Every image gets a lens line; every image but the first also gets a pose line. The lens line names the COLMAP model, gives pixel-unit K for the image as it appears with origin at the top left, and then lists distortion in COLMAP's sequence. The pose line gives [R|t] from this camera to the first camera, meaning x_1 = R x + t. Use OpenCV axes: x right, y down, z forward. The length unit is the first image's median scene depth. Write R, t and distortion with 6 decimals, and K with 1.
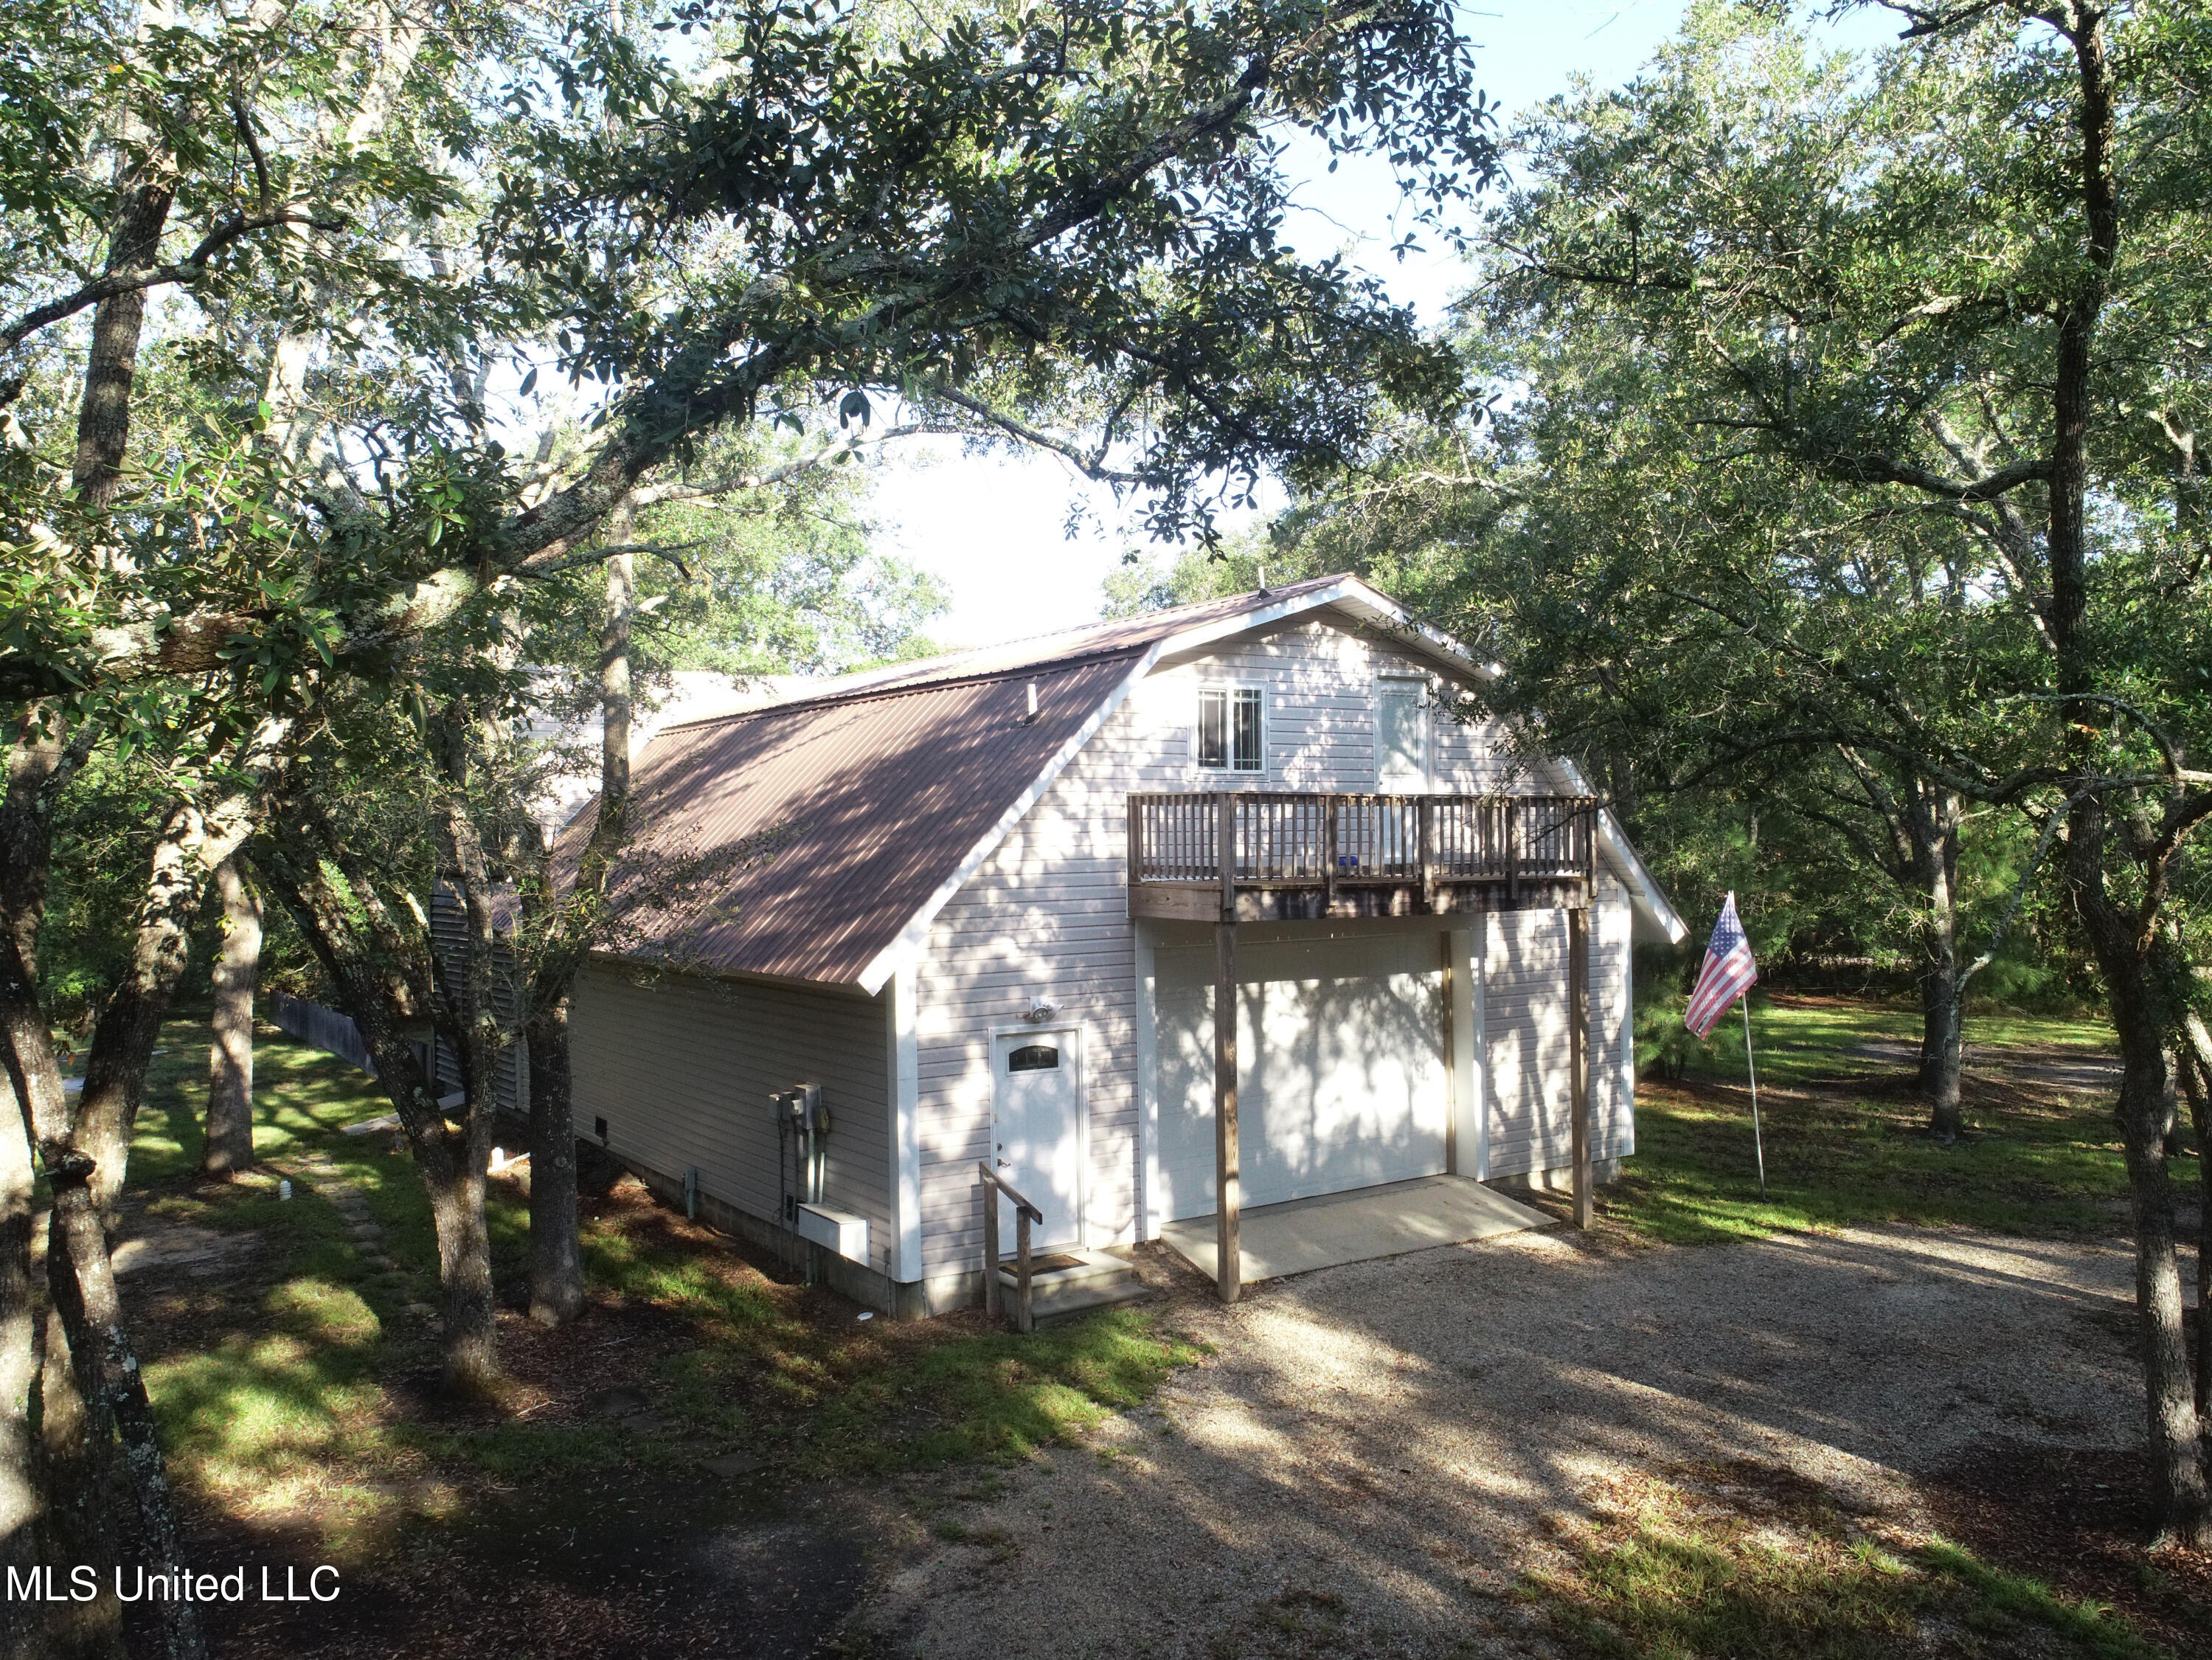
lens RADIAL K [[1564.7, 0, 1092.3], [0, 1564.7, 840.8], [0, 0, 1]] dist [-0.004319, -0.000791]
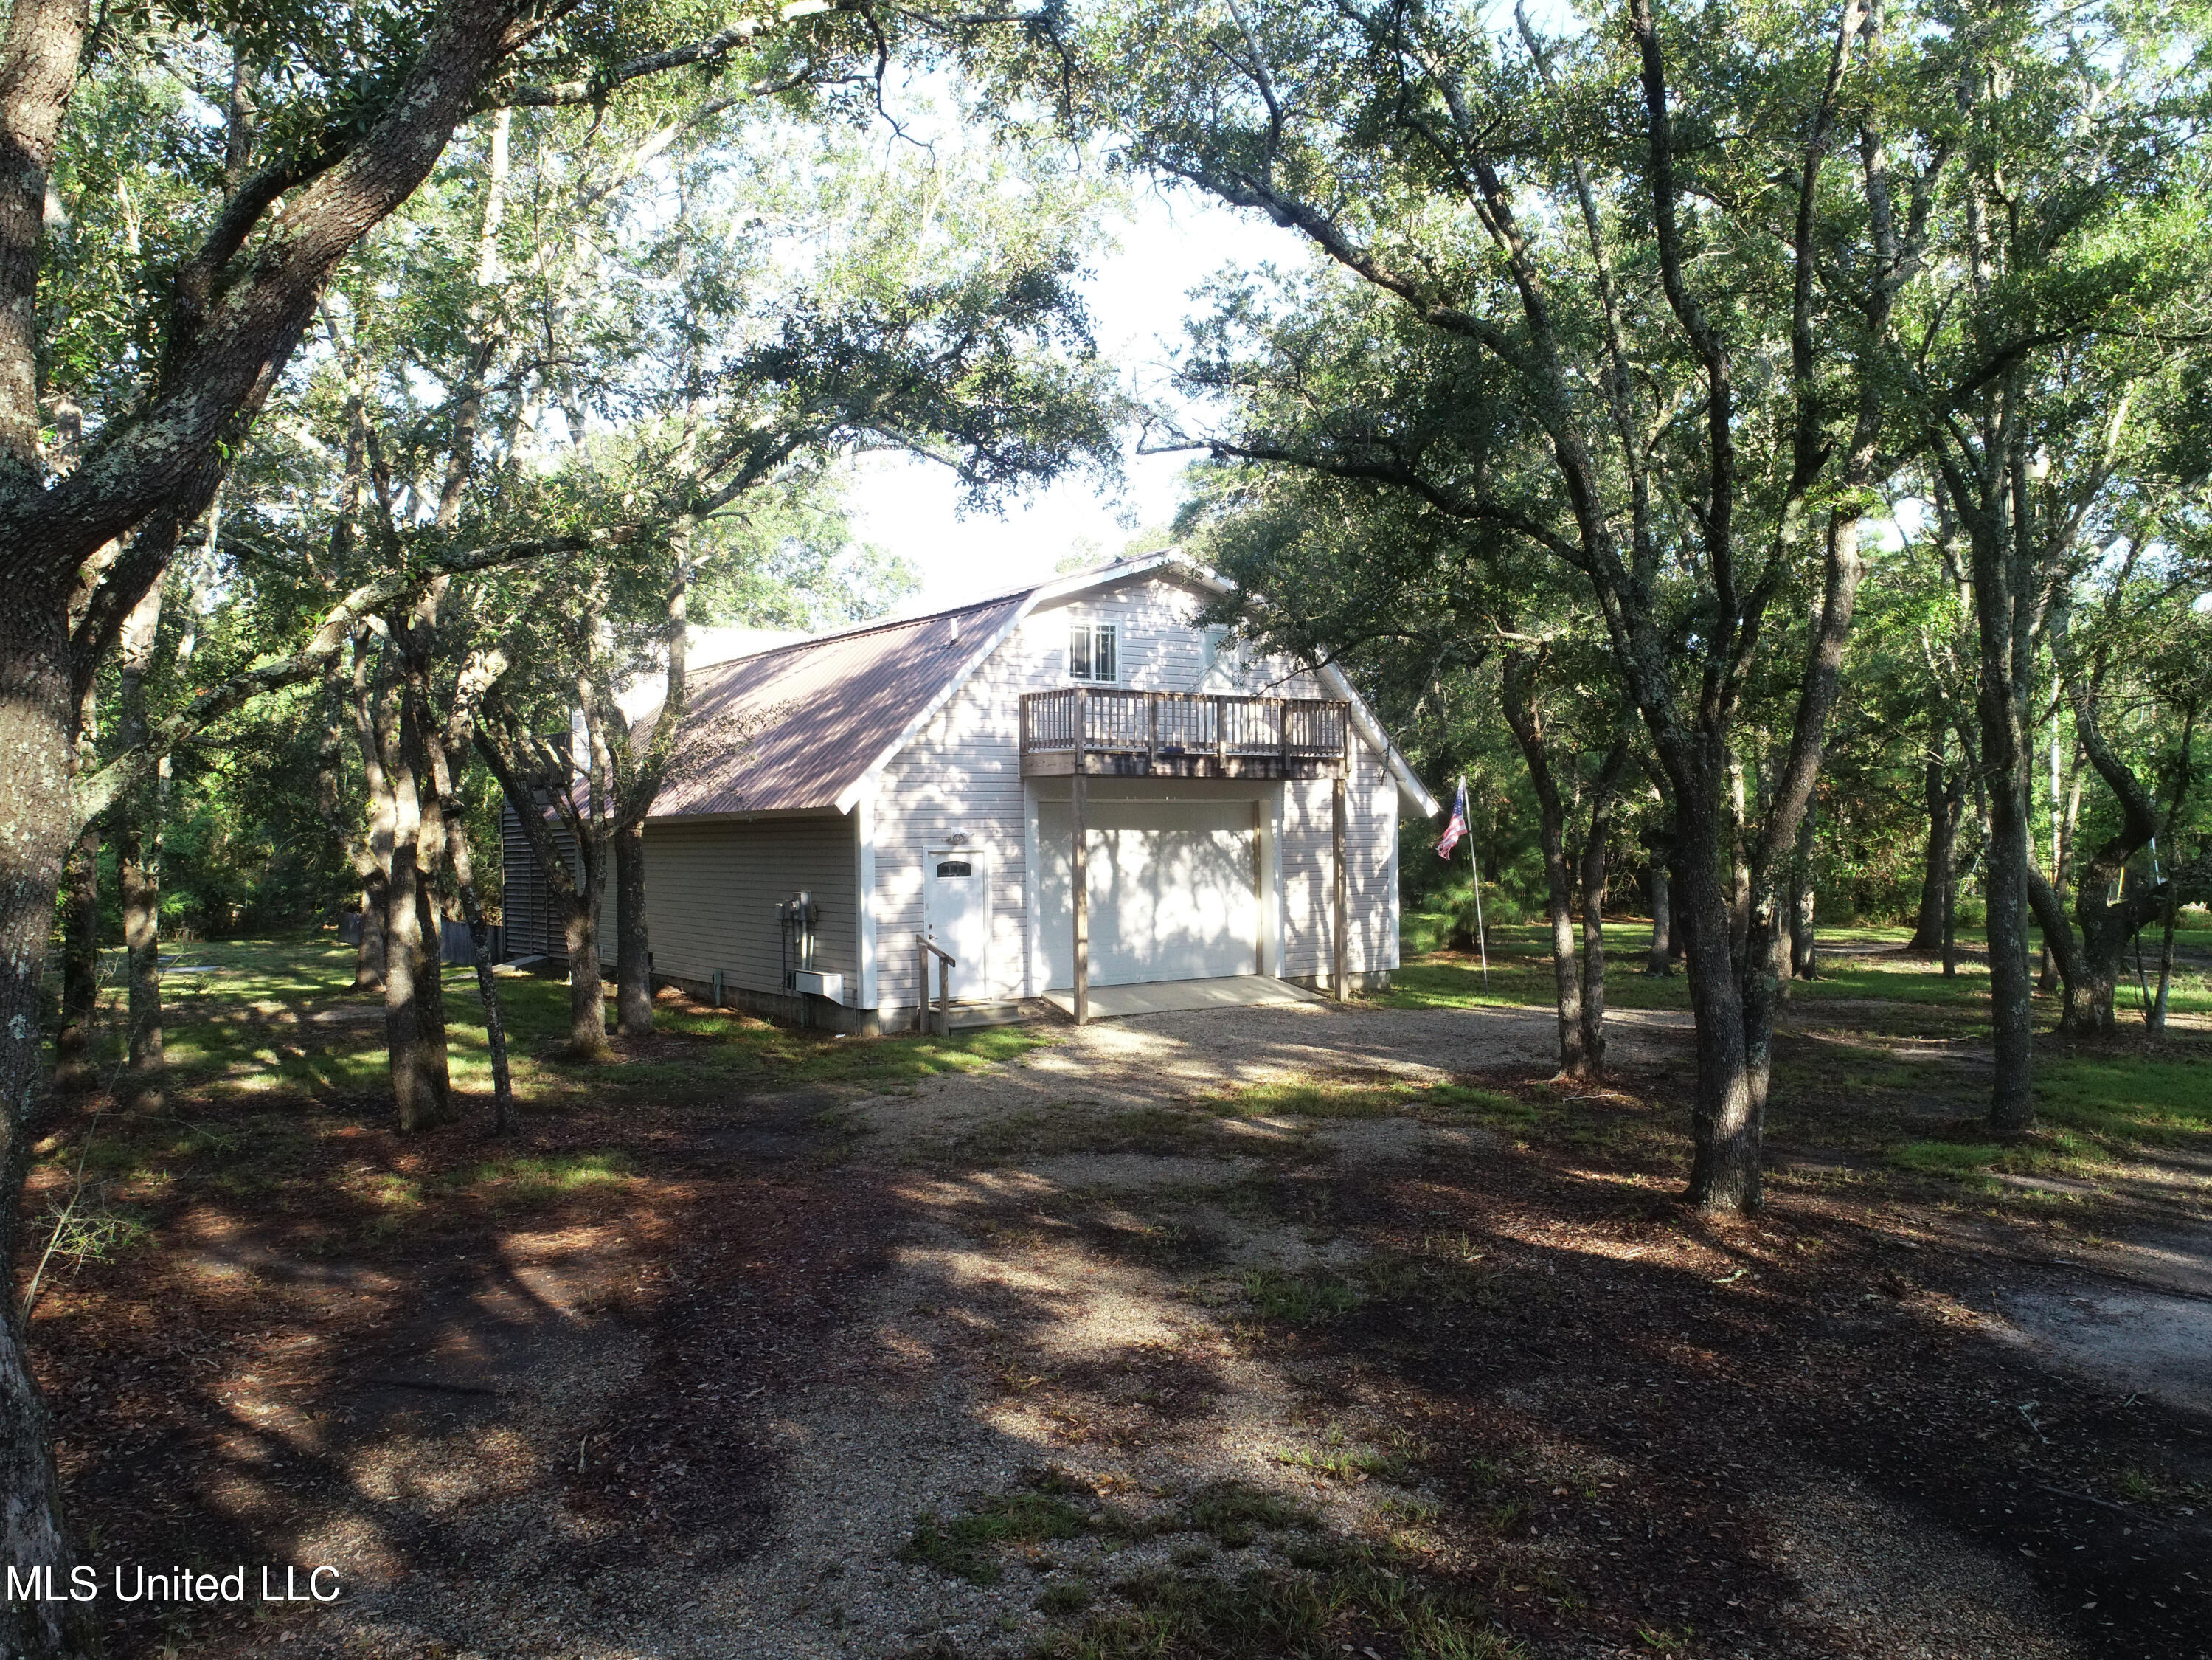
lens RADIAL K [[1564.7, 0, 1090.7], [0, 1564.7, 826.1], [0, 0, 1]] dist [-0.004319, -0.000791]
pose [[0.999989, 0.000814, 0.004712, 0.083362], [-0.000777, 0.999970, -0.007763, 0.106414], [-0.004718, 0.007759, 0.999959, -0.473297]]
